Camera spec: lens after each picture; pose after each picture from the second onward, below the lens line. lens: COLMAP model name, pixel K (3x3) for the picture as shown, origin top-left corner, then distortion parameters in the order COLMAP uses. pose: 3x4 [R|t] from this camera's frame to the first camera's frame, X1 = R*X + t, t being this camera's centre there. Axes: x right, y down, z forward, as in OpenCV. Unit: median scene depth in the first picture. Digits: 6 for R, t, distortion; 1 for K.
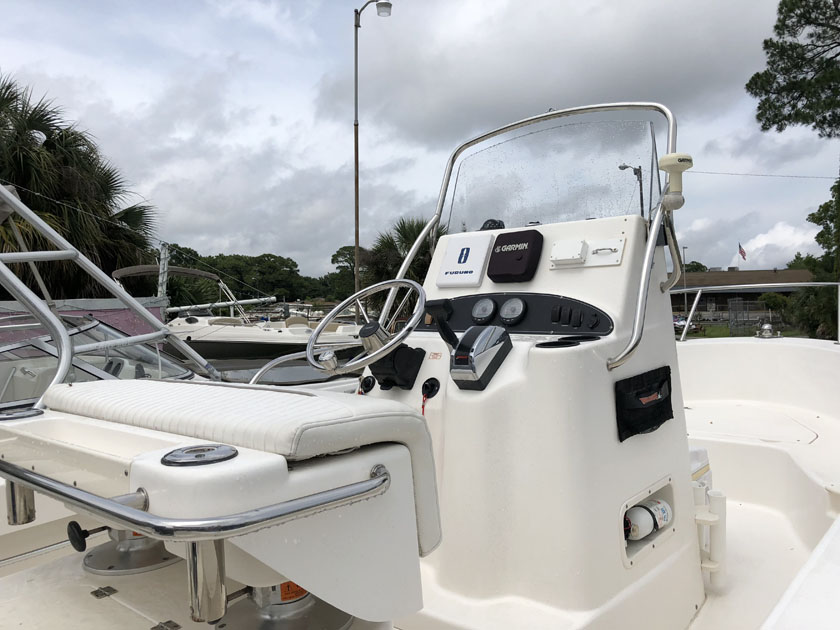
lens RADIAL K [[684.1, 0, 414.2], [0, 684.1, 316.2], [0, 0, 1]] dist [0.015862, -0.002827]
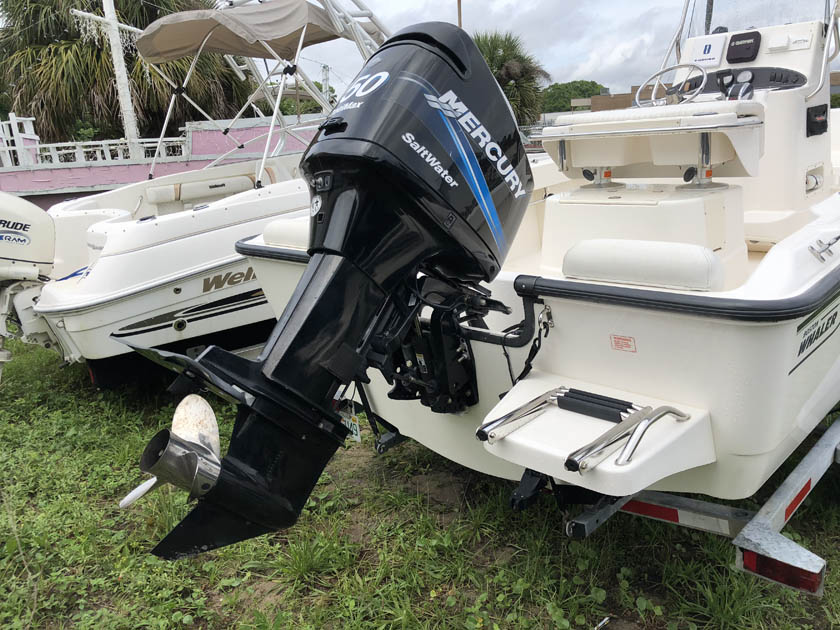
lens RADIAL K [[684.1, 0, 416.9], [0, 684.1, 311.7], [0, 0, 1]] dist [0.015862, -0.002827]
pose [[0.997533, -0.037755, -0.059174, -0.650876], [0.051096, 0.968585, 0.243377, 0.105899], [0.048127, -0.245800, 0.968125, -1.008959]]
